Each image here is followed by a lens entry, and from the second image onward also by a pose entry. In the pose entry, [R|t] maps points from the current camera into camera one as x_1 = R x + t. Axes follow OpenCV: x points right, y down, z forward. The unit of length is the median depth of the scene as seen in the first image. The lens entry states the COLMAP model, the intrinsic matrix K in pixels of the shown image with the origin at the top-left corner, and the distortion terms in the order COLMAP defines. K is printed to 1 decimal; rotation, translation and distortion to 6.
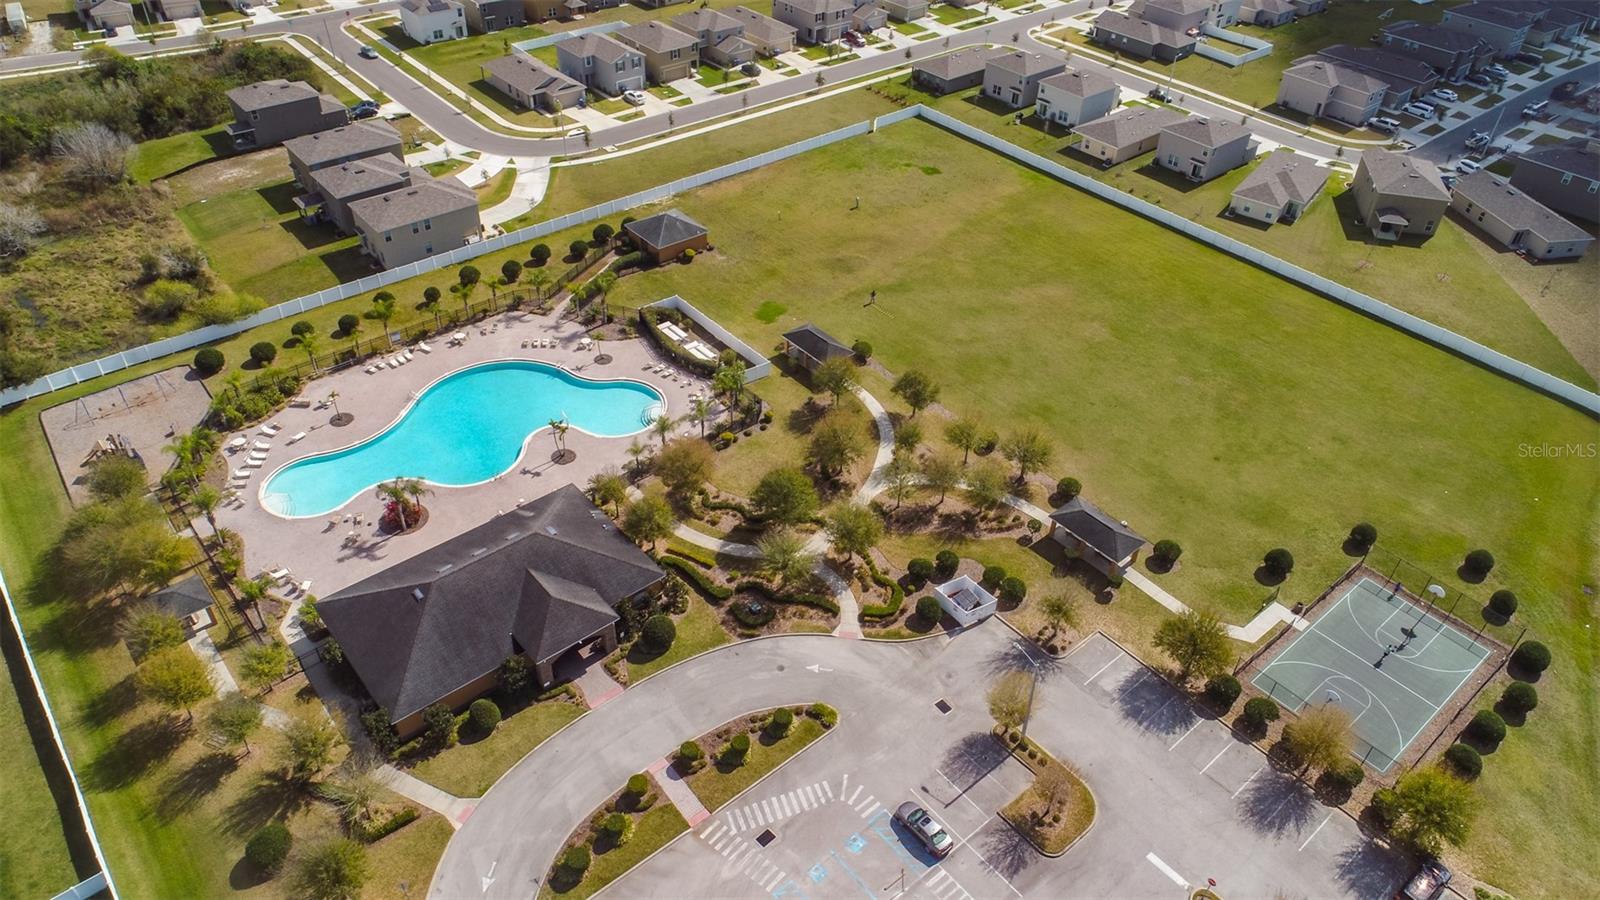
lens RADIAL K [[1067.7, 0, 794.5], [0, 1067.7, 442.9], [0, 0, 1]] dist [-0.008706, 0.003237]
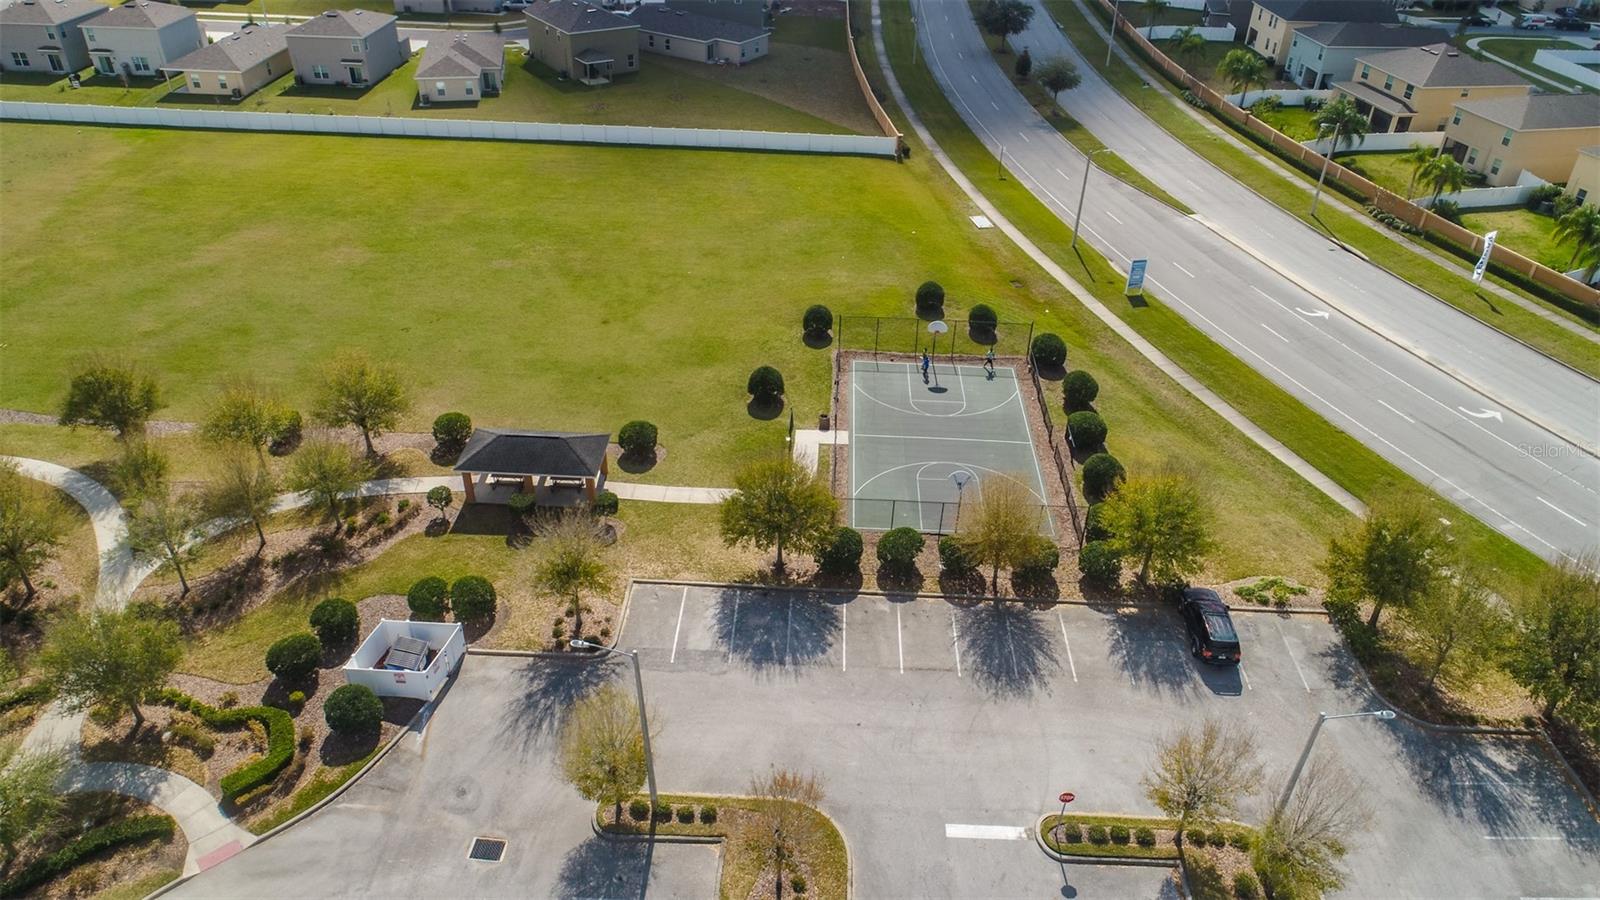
lens RADIAL K [[1067.7, 0, 786.1], [0, 1067.7, 455.3], [0, 0, 1]] dist [-0.008706, 0.003237]
pose [[0.678283, -0.419326, 0.603406, 0.010782], [0.456546, 0.883939, 0.101080, 0.087326], [-0.575759, 0.206922, 0.791002, 0.434657]]
